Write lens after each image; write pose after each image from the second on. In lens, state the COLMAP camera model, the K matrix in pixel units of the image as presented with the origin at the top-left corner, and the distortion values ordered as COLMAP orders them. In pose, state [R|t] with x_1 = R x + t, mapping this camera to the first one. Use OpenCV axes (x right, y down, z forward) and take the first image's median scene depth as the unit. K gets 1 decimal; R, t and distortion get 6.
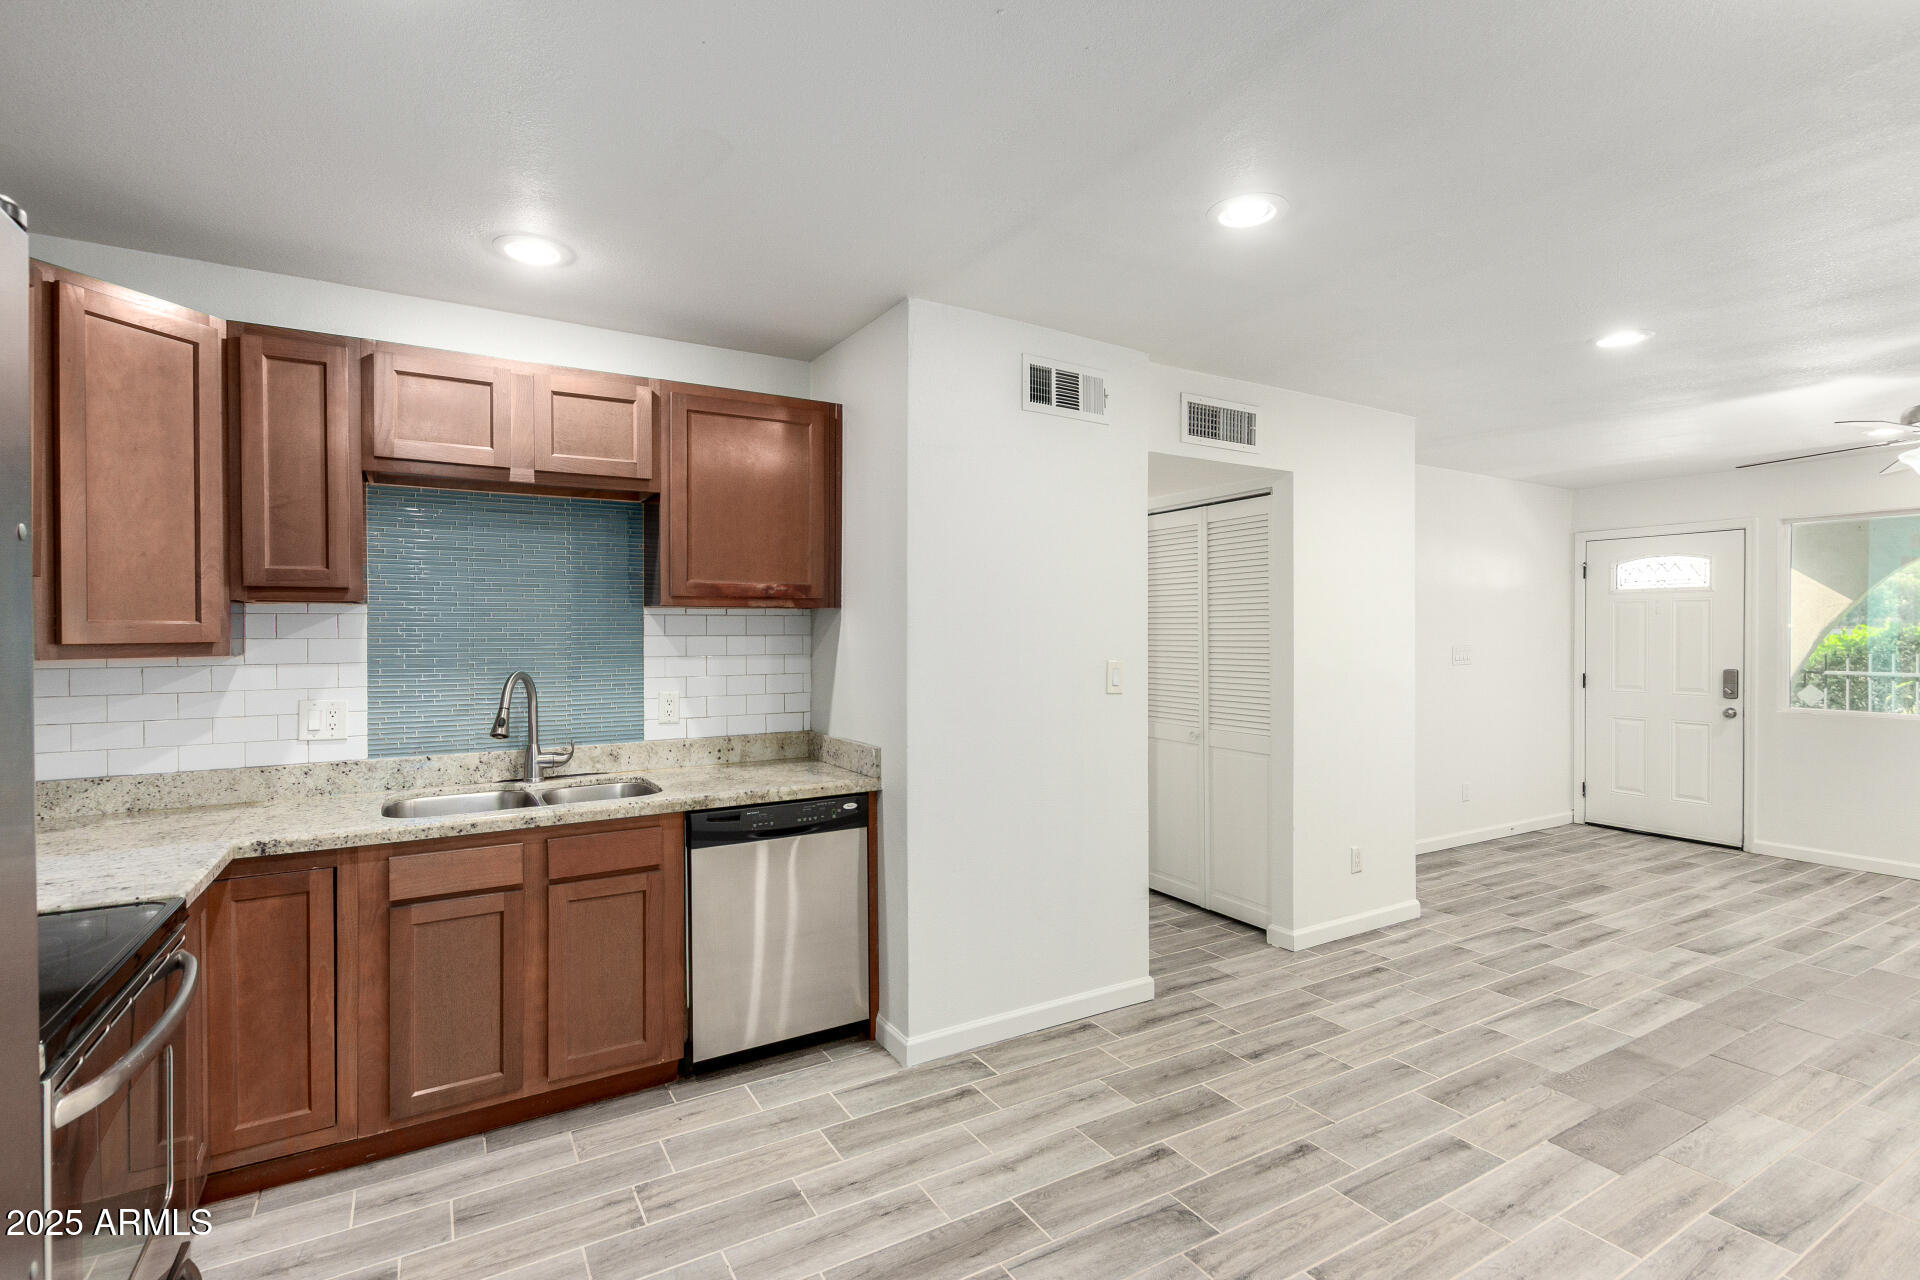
lens RADIAL K [[889.6, 0, 961.9], [0, 889.6, 637.5], [0, 0, 1]] dist [0.014027, -0.007979]
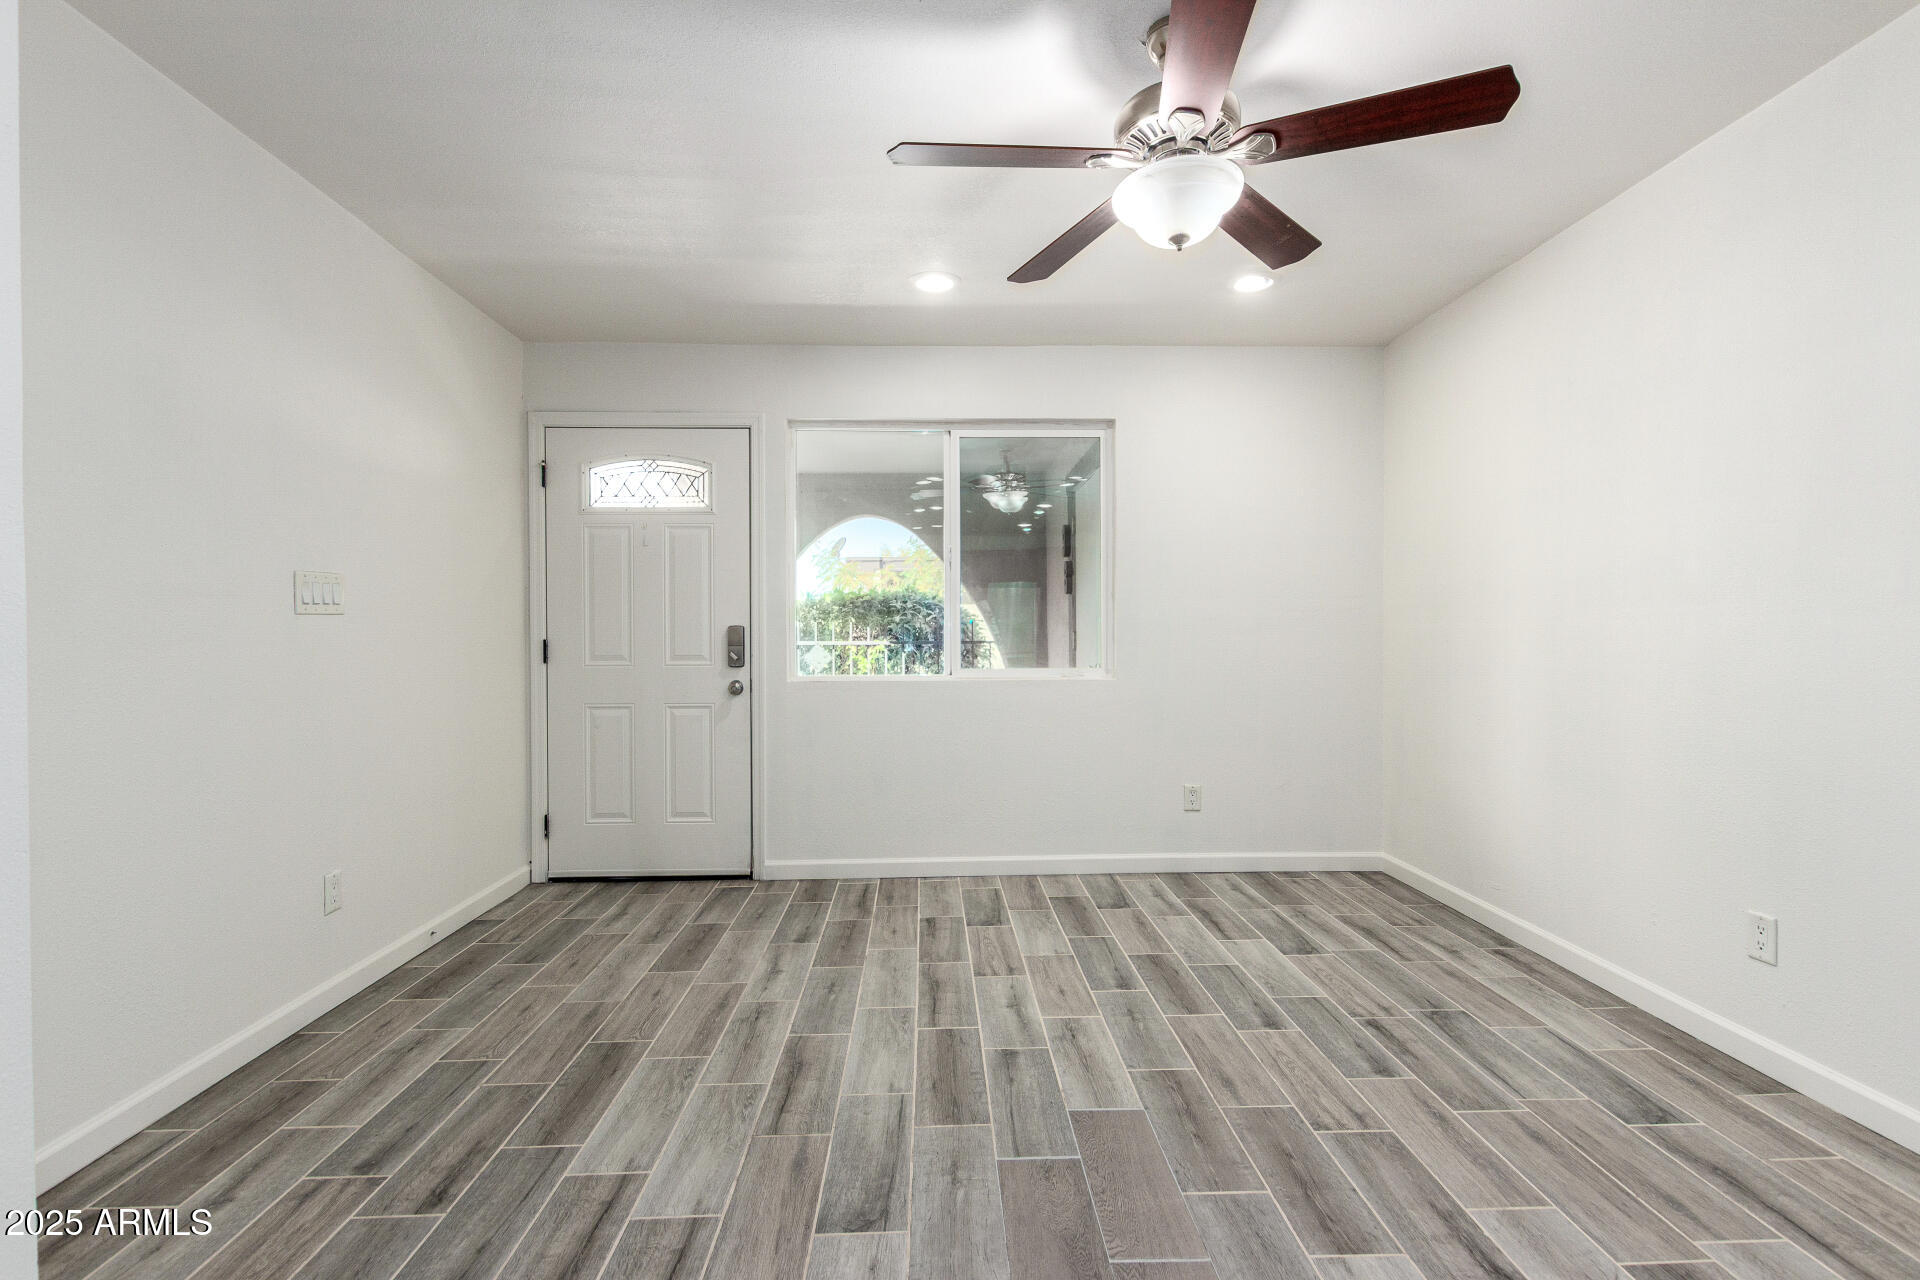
lens RADIAL K [[889.6, 0, 961.9], [0, 889.6, 637.5], [0, 0, 1]] dist [0.014027, -0.007979]
pose [[0.464522, -0.006687, 0.885536, 0.317504], [0.011762, 0.999930, 0.001381, 0.045750], [-0.885483, 0.009775, 0.464568, 0.513212]]
